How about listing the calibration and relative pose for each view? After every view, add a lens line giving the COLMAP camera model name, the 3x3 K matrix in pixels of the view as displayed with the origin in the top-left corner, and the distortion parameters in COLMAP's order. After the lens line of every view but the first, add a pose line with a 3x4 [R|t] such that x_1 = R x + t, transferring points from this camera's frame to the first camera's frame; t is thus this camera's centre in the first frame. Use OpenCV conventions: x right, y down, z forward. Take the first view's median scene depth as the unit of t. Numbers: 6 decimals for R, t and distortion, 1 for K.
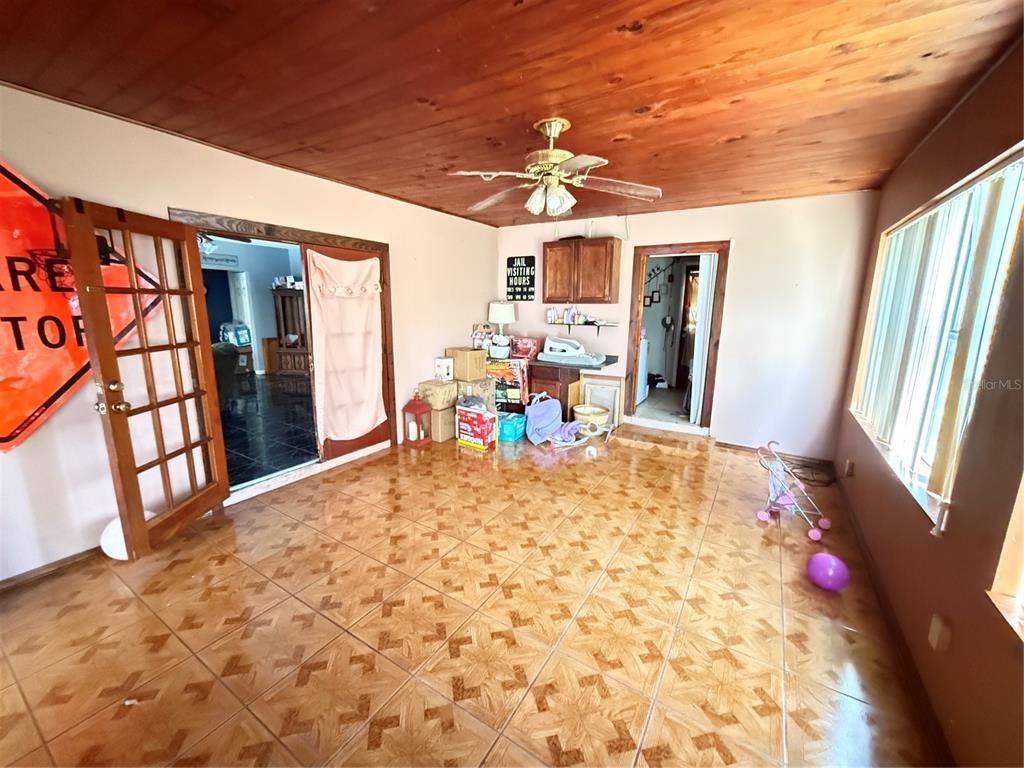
lens RADIAL K [[407.7, 0, 514.4], [0, 407.7, 384.3], [0, 0, 1]] dist [-0.001640, 0.000037]
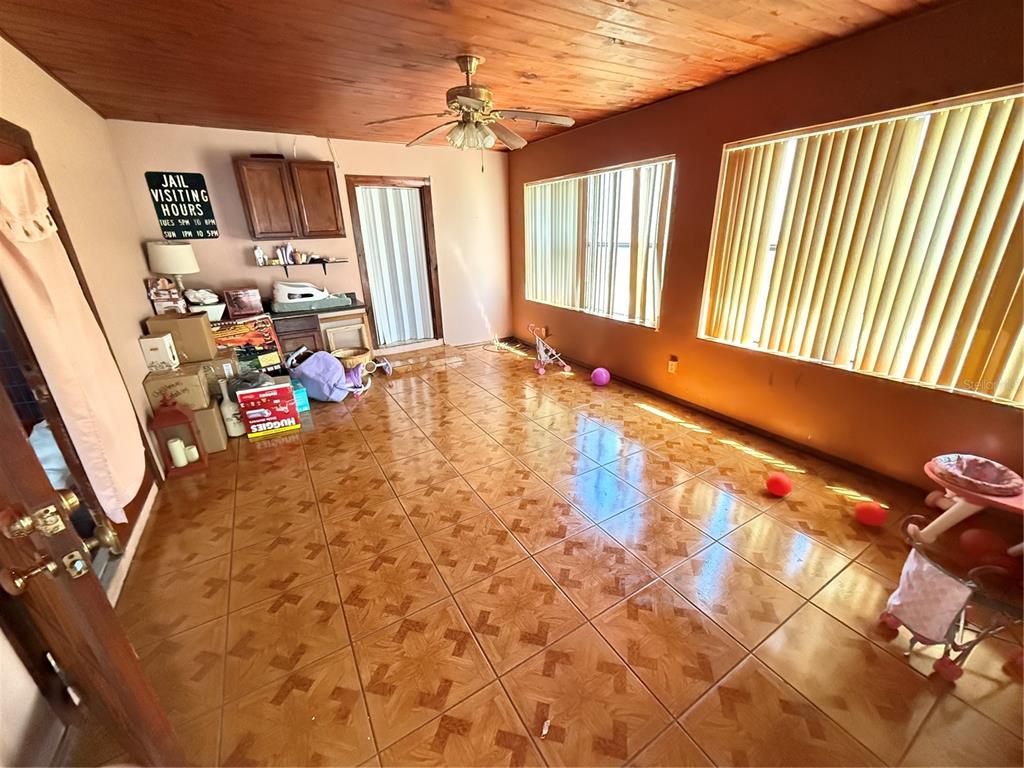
lens RADIAL K [[407.7, 0, 514.4], [0, 407.7, 384.3], [0, 0, 1]] dist [-0.001640, 0.000037]
pose [[0.449401, -0.334966, 0.828152, -0.482789], [0.207555, 0.940822, 0.267907, -0.047030], [-0.868884, 0.051490, 0.492331, 0.204121]]
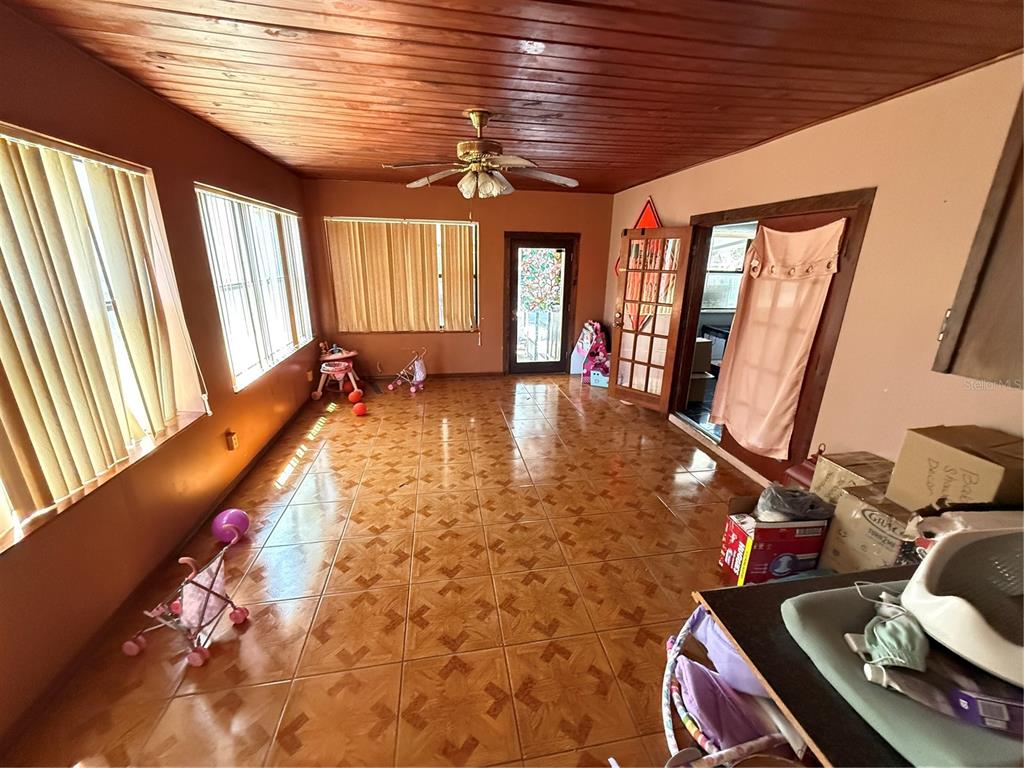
lens RADIAL K [[407.7, 0, 514.4], [0, 407.7, 384.3], [0, 0, 1]] dist [-0.001640, 0.000037]
pose [[-0.740728, 0.175784, -0.648400, 0.414683], [-0.159468, 0.891568, 0.423883, -0.227231], [0.652604, 0.417381, -0.632377, 0.996311]]
